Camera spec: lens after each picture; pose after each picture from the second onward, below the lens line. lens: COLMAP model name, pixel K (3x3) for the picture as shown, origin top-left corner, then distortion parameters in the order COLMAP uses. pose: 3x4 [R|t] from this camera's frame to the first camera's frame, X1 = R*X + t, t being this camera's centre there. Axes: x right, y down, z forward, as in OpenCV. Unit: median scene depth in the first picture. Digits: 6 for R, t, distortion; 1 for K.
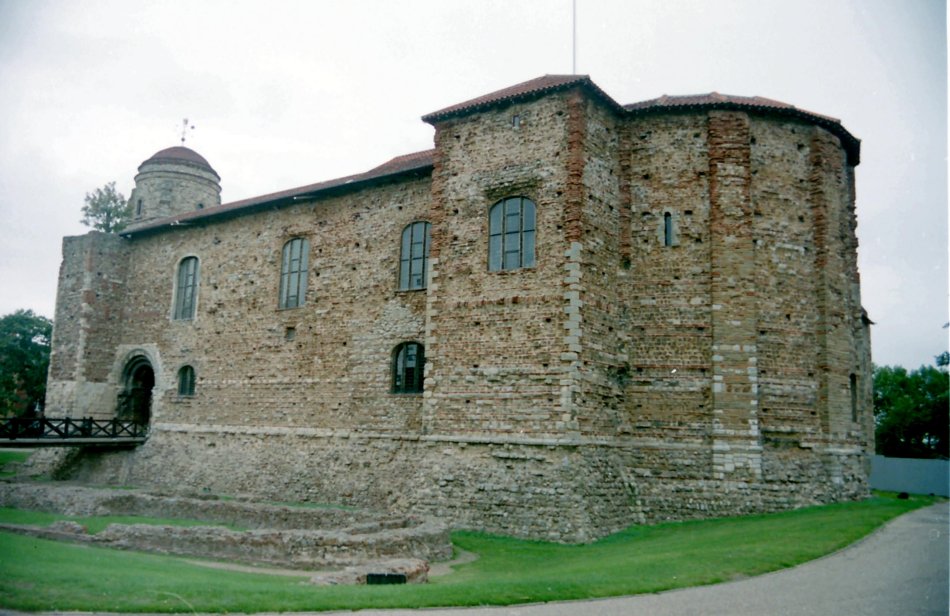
lens RADIAL K [[826.8, 0, 475.1], [0, 826.8, 342.9], [0, 0, 1]] dist [-0.090391, 0.011006]
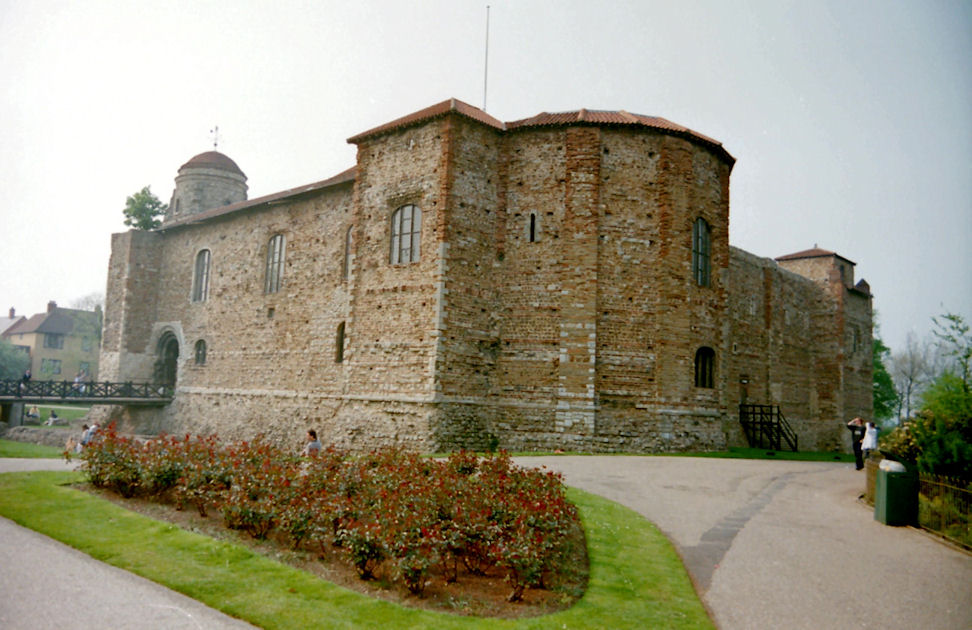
lens RADIAL K [[845.9, 0, 486.1], [0, 845.9, 350.8], [0, 0, 1]] dist [-0.090391, 0.011006]
pose [[0.990613, 0.001023, -0.136690, 0.332707], [0.005201, 0.998966, 0.045171, -0.013486], [0.136594, -0.045458, 0.989584, -0.250369]]
